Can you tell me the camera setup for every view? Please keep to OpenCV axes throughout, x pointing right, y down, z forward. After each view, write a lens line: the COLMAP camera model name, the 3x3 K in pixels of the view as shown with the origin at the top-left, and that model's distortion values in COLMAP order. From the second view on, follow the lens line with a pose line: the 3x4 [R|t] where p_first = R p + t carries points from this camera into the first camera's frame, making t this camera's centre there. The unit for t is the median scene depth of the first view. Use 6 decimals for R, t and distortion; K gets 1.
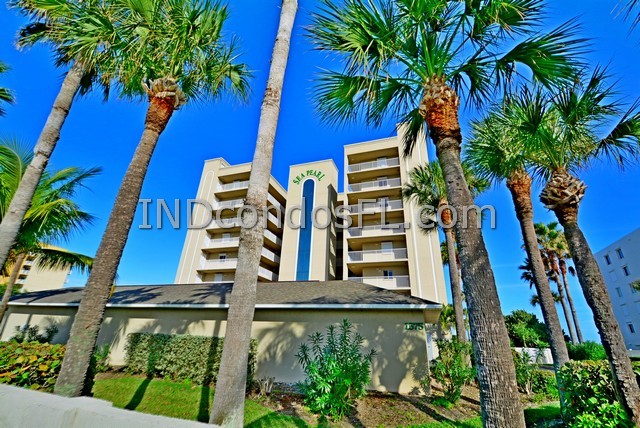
lens RADIAL K [[281.7, 0, 322.9], [0, 281.7, 215.1], [0, 0, 1]] dist [0.007595, -0.017731]
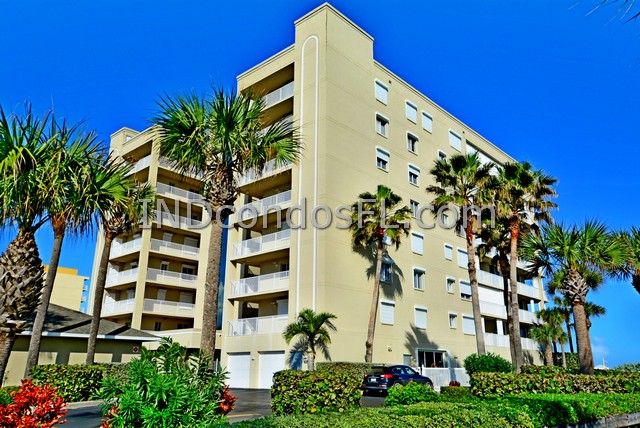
lens RADIAL K [[509.4, 0, 321.3], [0, 509.4, 216.1], [0, 0, 1]] dist [0.004545, 0.002030]
pose [[0.919639, -0.147194, -0.364140, 0.969487], [0.187651, 0.979123, 0.078129, 0.012776], [0.345038, -0.140182, 0.928061, -0.082550]]
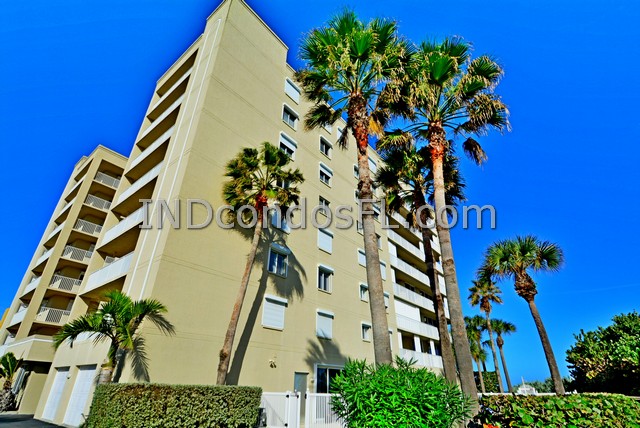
lens RADIAL K [[314.5, 0, 322.1], [0, 314.5, 212.8], [0, 0, 1]] dist [0.002967, -0.017696]
pose [[0.943452, -0.191296, -0.270749, 0.898193], [0.164082, 0.979117, -0.120029, 0.321260], [0.288056, 0.068816, 0.955138, 0.663481]]
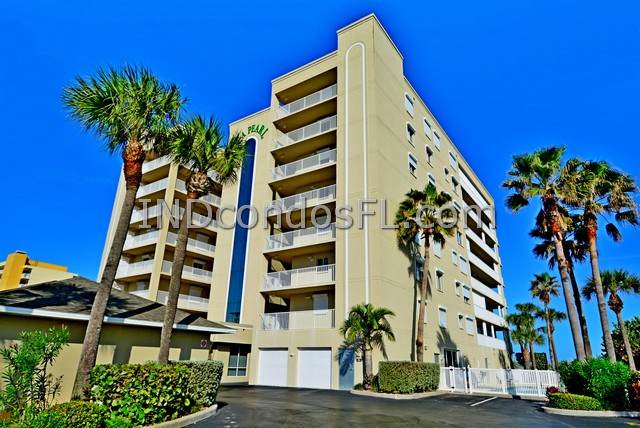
lens RADIAL K [[397.6, 0, 320.0], [0, 397.6, 214.0], [0, 0, 1]] dist [-0.001461, -0.000098]
pose [[0.965473, -0.109200, -0.236511, 0.583229], [0.121520, 0.991857, 0.038111, 0.072744], [0.230424, -0.065535, 0.970881, 0.125510]]
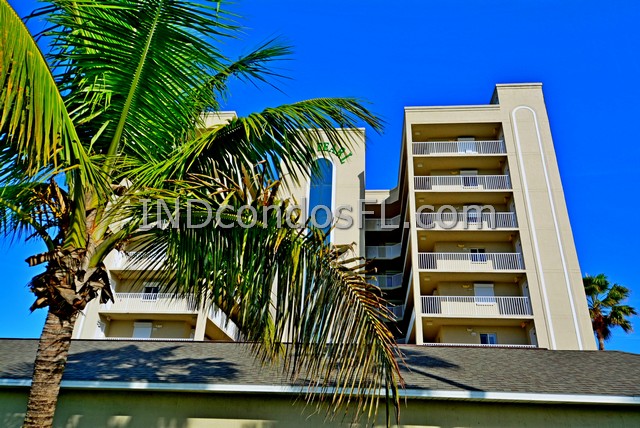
lens RADIAL K [[488.2, 0, 321.2], [0, 488.2, 205.9], [0, 0, 1]] dist [0.007877, 0.002101]
pose [[0.969792, 0.108620, 0.218413, -0.437328], [-0.096752, 0.993226, -0.064351, 0.046647], [-0.223923, 0.041275, 0.973732, 0.135595]]
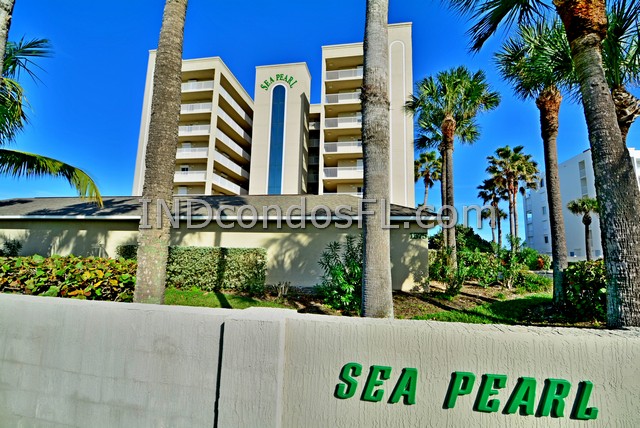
lens RADIAL K [[281.3, 0, 324.6], [0, 281.3, 214.9], [0, 0, 1]] dist [0.006204, -0.014501]
pose [[0.985799, 0.005307, 0.167846, -0.096318], [-0.053229, 0.957836, 0.282342, 0.013670], [-0.159270, -0.287267, 0.944516, 0.025333]]
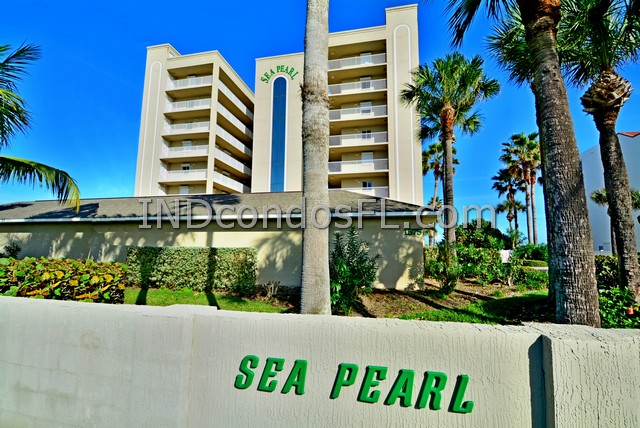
lens RADIAL K [[295.1, 0, 323.5], [0, 295.1, 215.7], [0, 0, 1]] dist [0.004467, -0.013731]
pose [[0.992436, -0.017971, 0.121437, -0.060210], [-0.019162, 0.954423, 0.297842, 0.008887], [-0.121255, -0.297916, 0.946860, 0.012507]]
